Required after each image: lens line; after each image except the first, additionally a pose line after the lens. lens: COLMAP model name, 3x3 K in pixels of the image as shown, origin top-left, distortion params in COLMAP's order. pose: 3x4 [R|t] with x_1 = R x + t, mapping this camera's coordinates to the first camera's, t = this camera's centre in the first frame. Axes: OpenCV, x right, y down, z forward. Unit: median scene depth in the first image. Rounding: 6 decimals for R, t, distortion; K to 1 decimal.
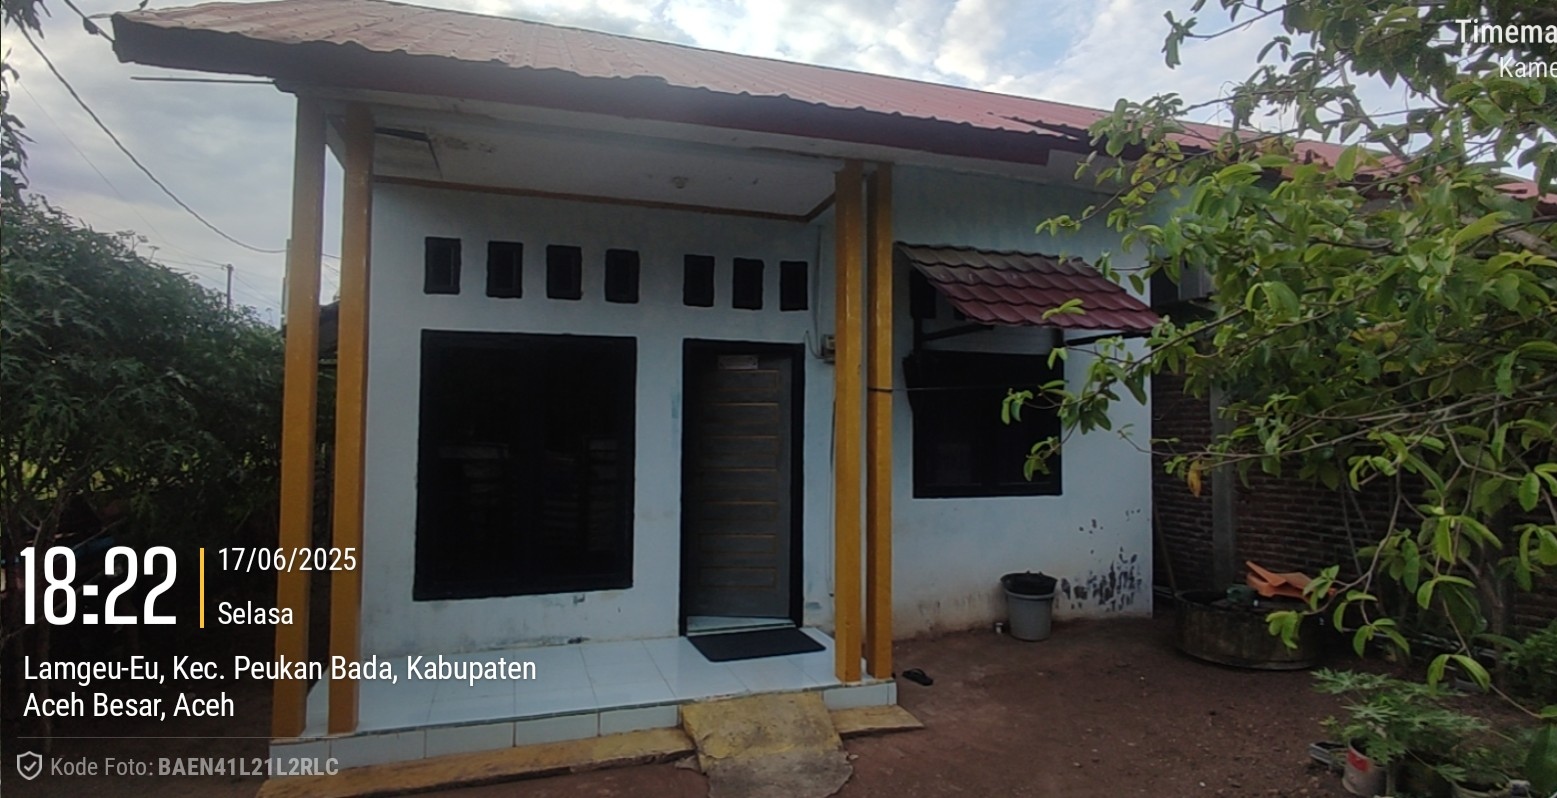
lens RADIAL K [[819.0, 0, 800.5], [0, 819.0, 390.0], [0, 0, 1]] dist [-0.001708, 0.000059]
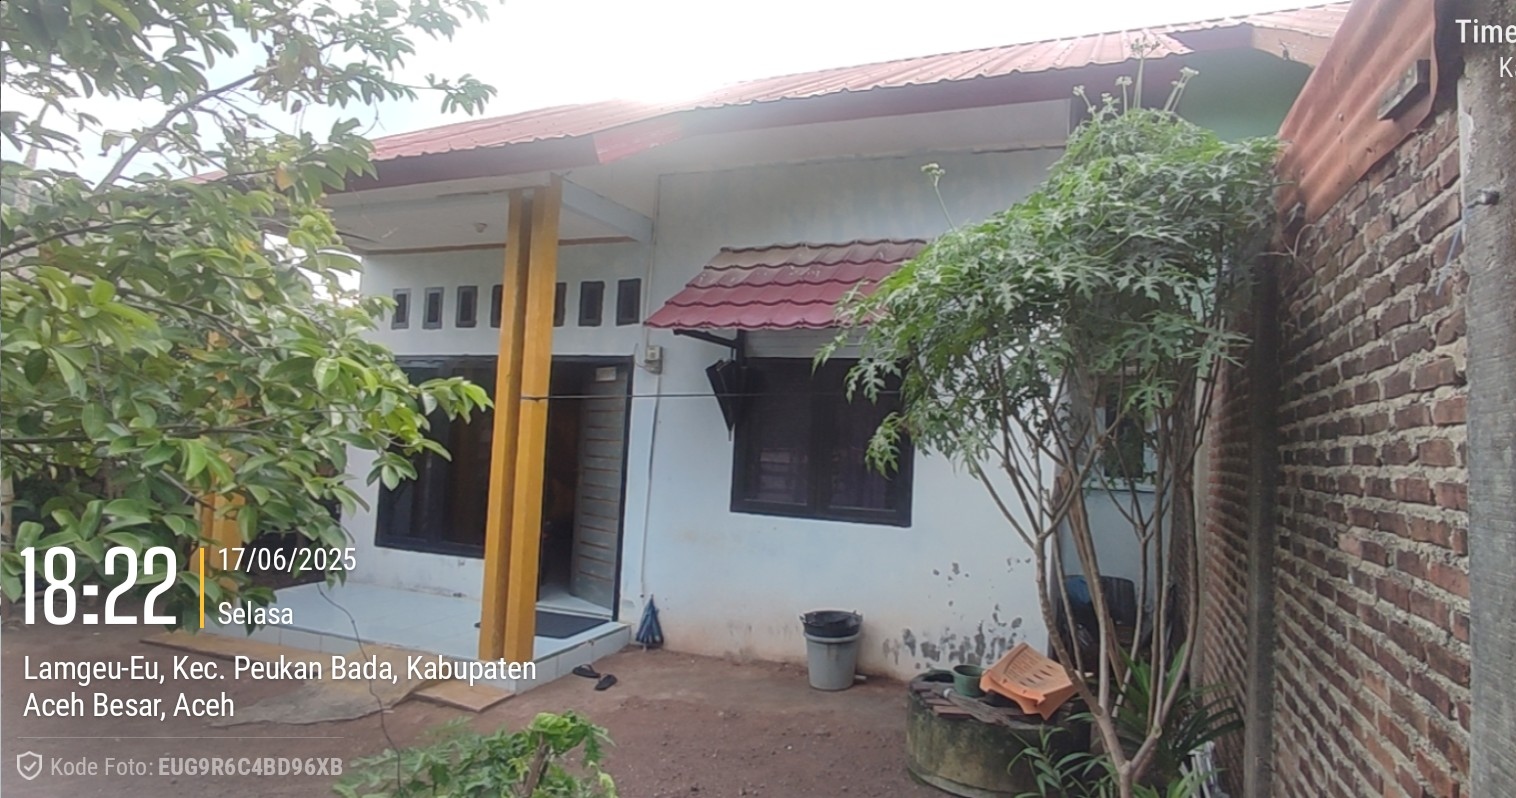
lens RADIAL K [[815.5, 0, 789.8], [0, 815.5, 389.4], [0, 0, 1]] dist [-0.004636, -0.000519]
pose [[0.760324, -0.006721, -0.649509, 0.876288], [-0.005930, 0.999833, -0.017288, 0.004753], [0.649517, 0.016996, 0.760157, 0.339639]]
